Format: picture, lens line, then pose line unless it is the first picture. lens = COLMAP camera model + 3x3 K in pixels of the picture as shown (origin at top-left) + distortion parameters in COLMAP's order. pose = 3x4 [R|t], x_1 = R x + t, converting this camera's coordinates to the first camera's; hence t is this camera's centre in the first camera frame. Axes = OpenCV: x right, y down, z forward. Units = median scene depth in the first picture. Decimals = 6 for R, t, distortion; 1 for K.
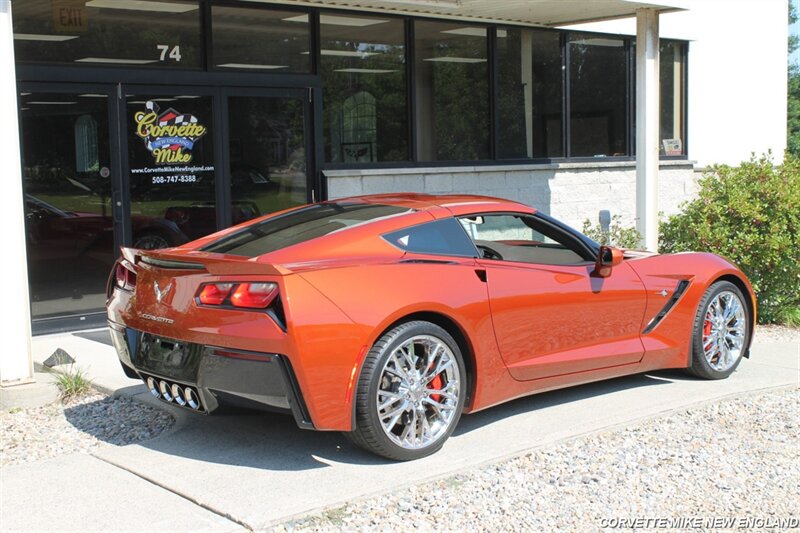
lens RADIAL K [[1113.1, 0, 403.8], [0, 1113.1, 269.4], [0, 0, 1]] dist [-0.070610, 0.167914]
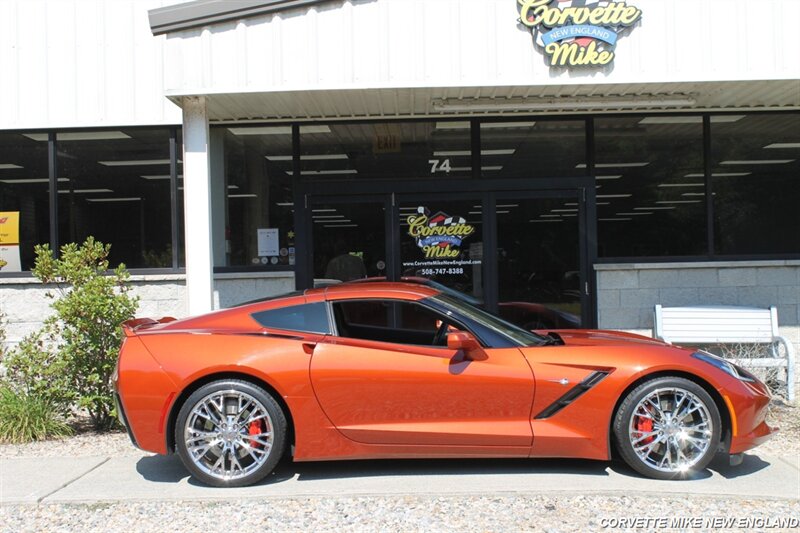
lens RADIAL K [[1113.1, 0, 403.8], [0, 1113.1, 269.4], [0, 0, 1]] dist [-0.070610, 0.167914]
pose [[0.745314, 0.002693, -0.666708, 0.556771], [-0.060299, 0.996166, -0.063384, -0.005576], [0.663981, 0.087443, 0.742619, 0.091991]]
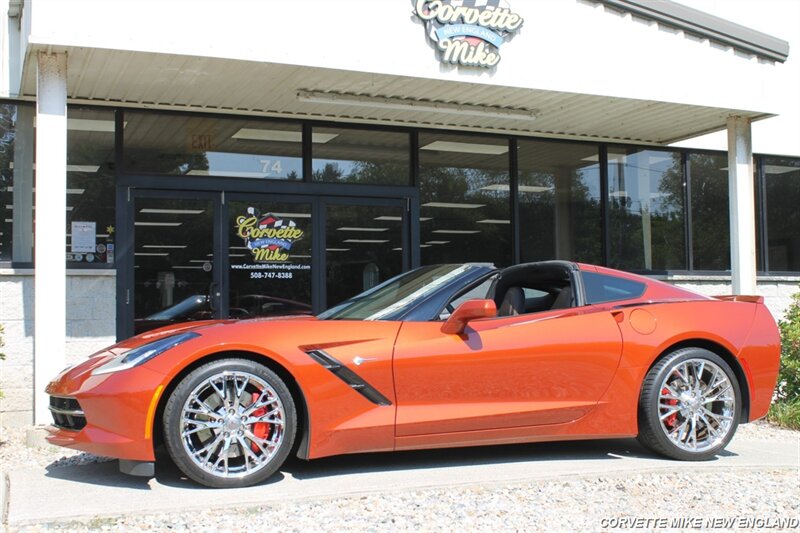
lens RADIAL K [[977.5, 0, 403.6], [0, 977.5, 267.2], [0, 0, 1]] dist [-0.103122, 0.176250]
pose [[0.951043, -0.006740, -0.308984, 0.232624], [-0.040333, 0.988505, -0.145708, 0.051174], [0.306414, 0.151037, 0.939839, 0.100549]]
